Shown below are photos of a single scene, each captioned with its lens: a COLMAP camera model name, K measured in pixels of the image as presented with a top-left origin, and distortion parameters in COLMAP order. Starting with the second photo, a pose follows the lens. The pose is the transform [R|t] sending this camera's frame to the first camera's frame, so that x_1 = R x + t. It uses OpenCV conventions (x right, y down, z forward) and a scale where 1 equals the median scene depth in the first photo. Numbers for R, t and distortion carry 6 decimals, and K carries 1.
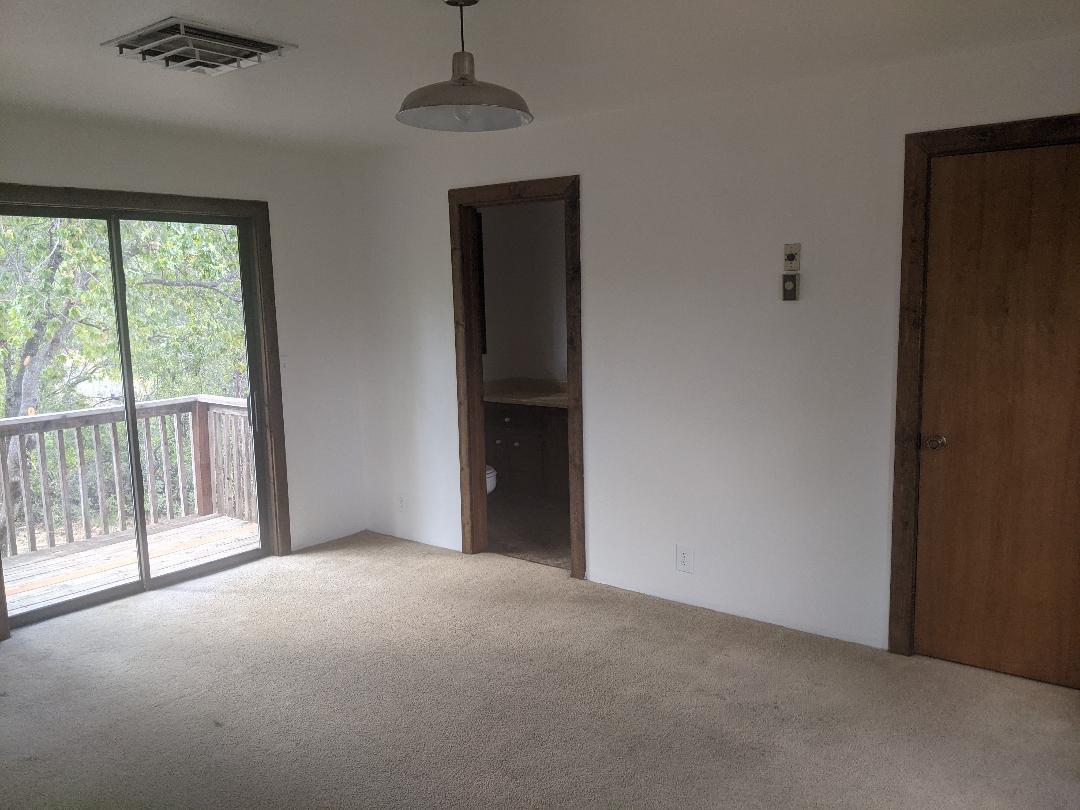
lens RADIAL K [[866.4, 0, 548.8], [0, 866.4, 407.6], [0, 0, 1]] dist [0.038875, -0.073929]
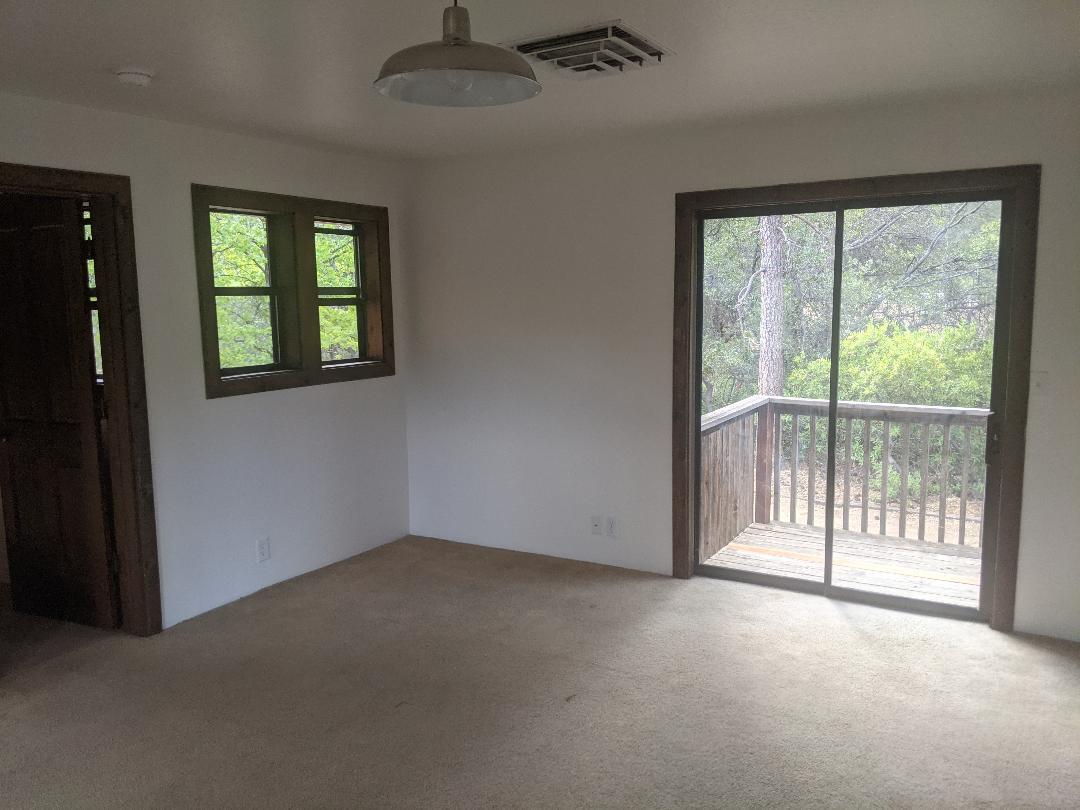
lens RADIAL K [[866.4, 0, 549.2], [0, 866.4, 402.8], [0, 0, 1]] dist [0.038875, -0.073929]
pose [[0.124795, 0.143267, -0.981784, 0.413821], [-0.127377, 0.983645, 0.127348, -0.083166], [0.983972, 0.109164, 0.141003, 0.540261]]
